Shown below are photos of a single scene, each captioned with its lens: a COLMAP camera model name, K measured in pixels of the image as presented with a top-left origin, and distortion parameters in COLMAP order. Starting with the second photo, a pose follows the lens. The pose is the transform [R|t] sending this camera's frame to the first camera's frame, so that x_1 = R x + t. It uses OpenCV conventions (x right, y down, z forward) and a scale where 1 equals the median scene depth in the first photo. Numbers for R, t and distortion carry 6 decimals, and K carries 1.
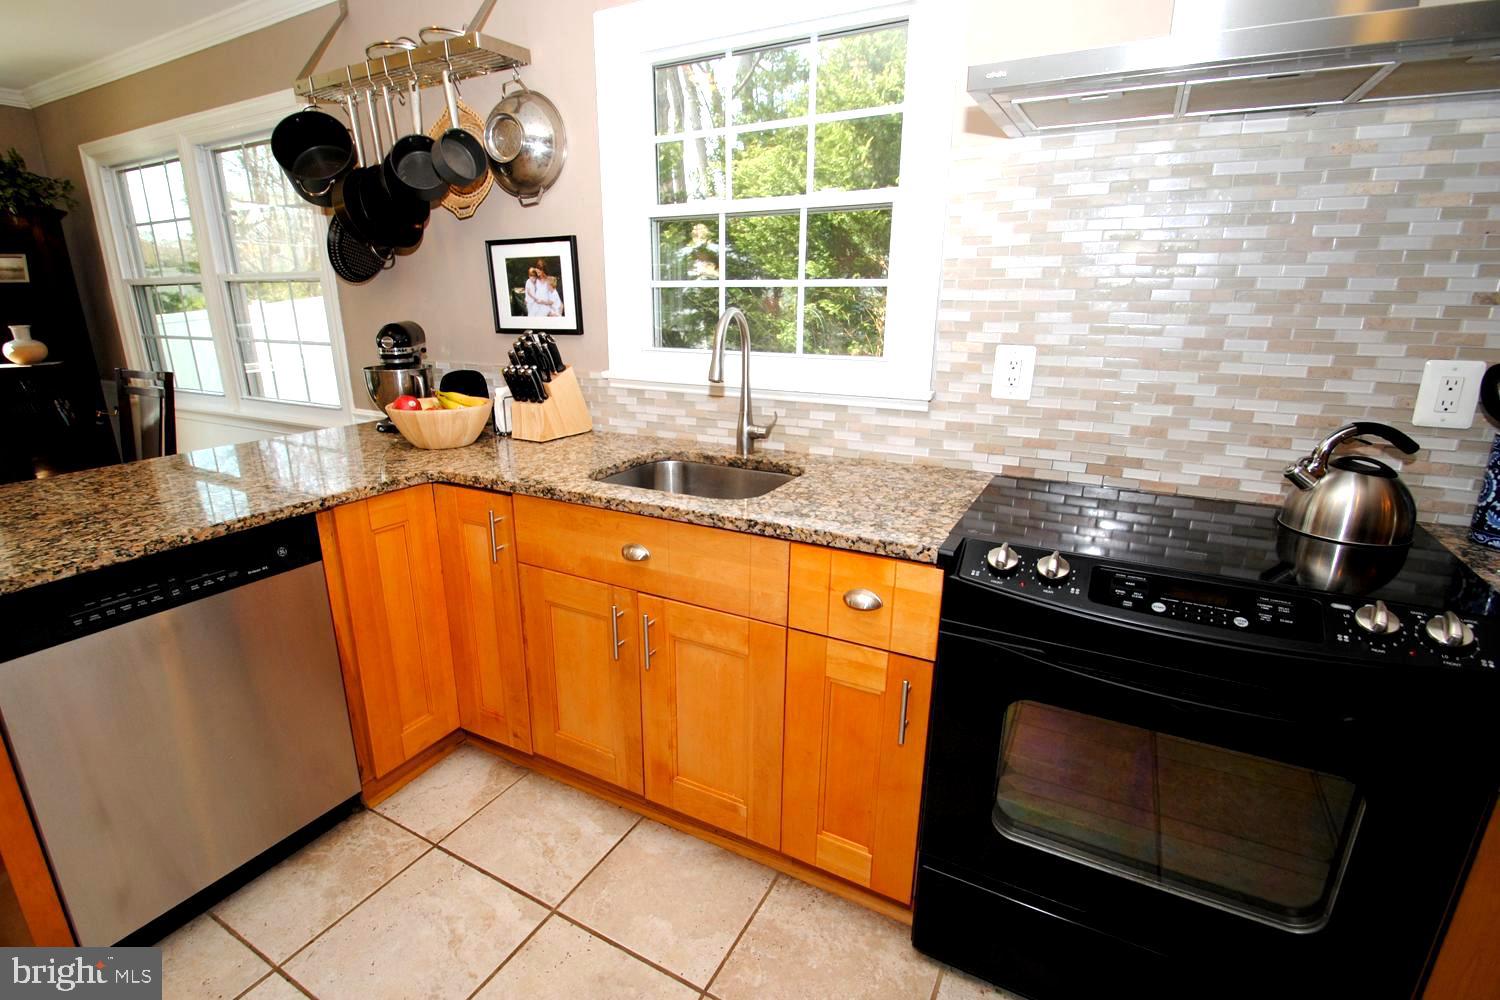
lens RADIAL K [[709.6, 0, 712.6], [0, 709.6, 504.4], [0, 0, 1]] dist [-0.007102, -0.000997]
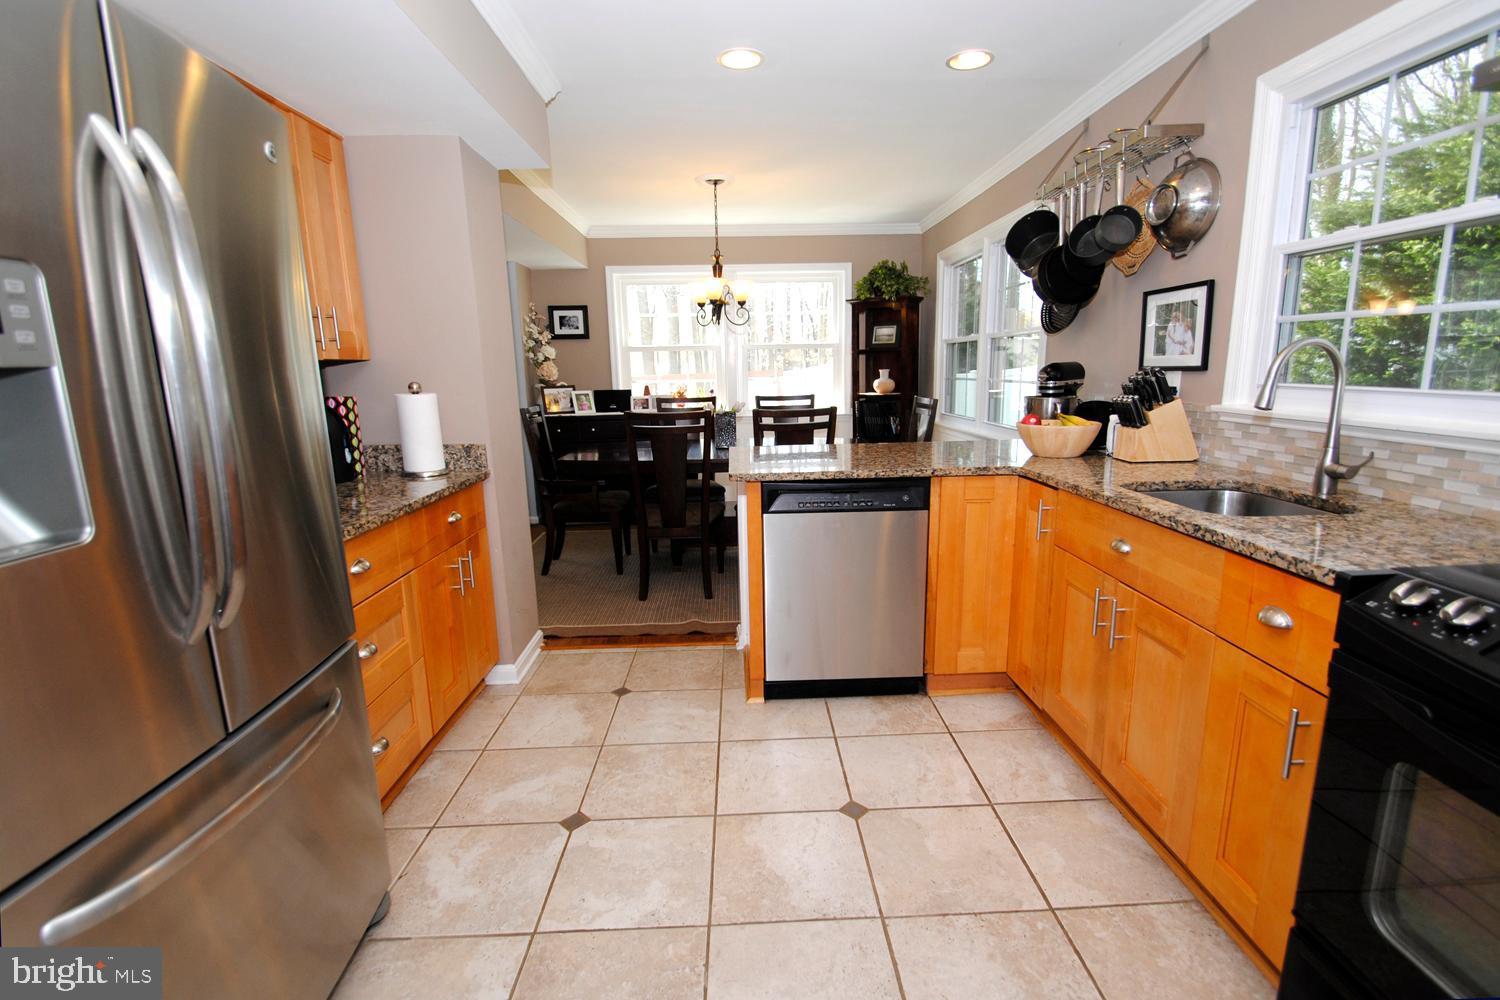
lens RADIAL K [[695.4, 0, 760.9], [0, 695.4, 499.4], [0, 0, 1]] dist [-0.000560, -0.000503]
pose [[0.528165, 0.155617, -0.834760, 0.431180], [-0.225680, 0.973433, 0.038677, 0.068819], [0.818602, 0.167960, 0.549253, -0.102908]]
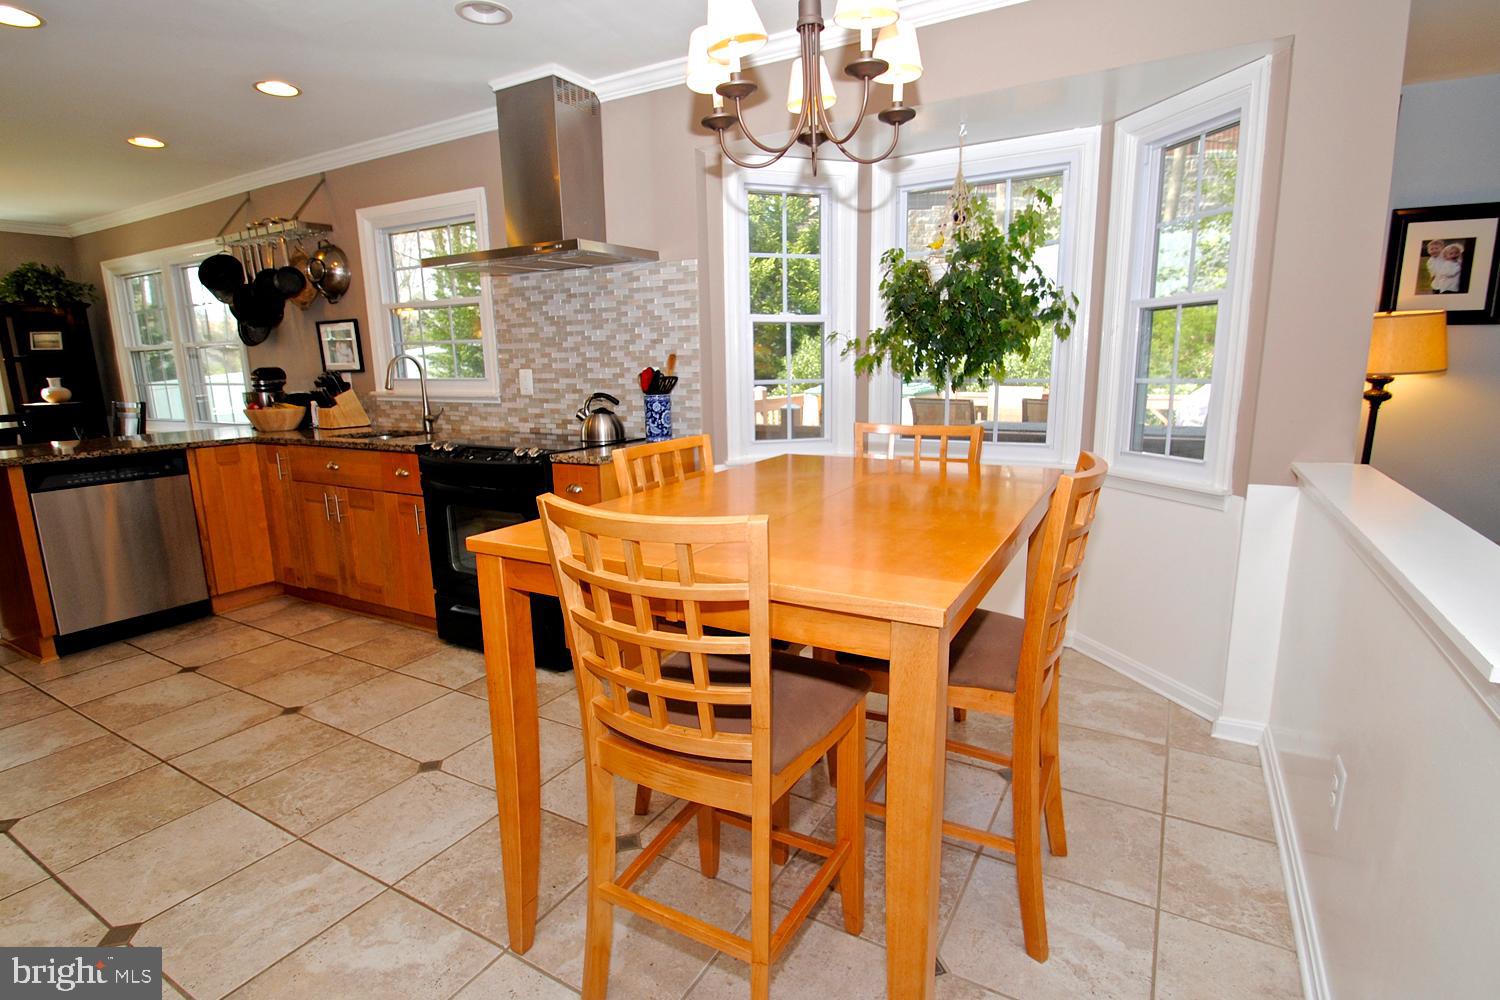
lens RADIAL K [[738.1, 0, 750.6], [0, 738.1, 501.8], [0, 0, 1]] dist [-0.002146, -0.001024]
pose [[0.999846, -0.013378, -0.011380, 0.968680], [0.012234, 0.995381, -0.095223, 0.331438], [0.012601, 0.095069, 0.995391, -0.975417]]
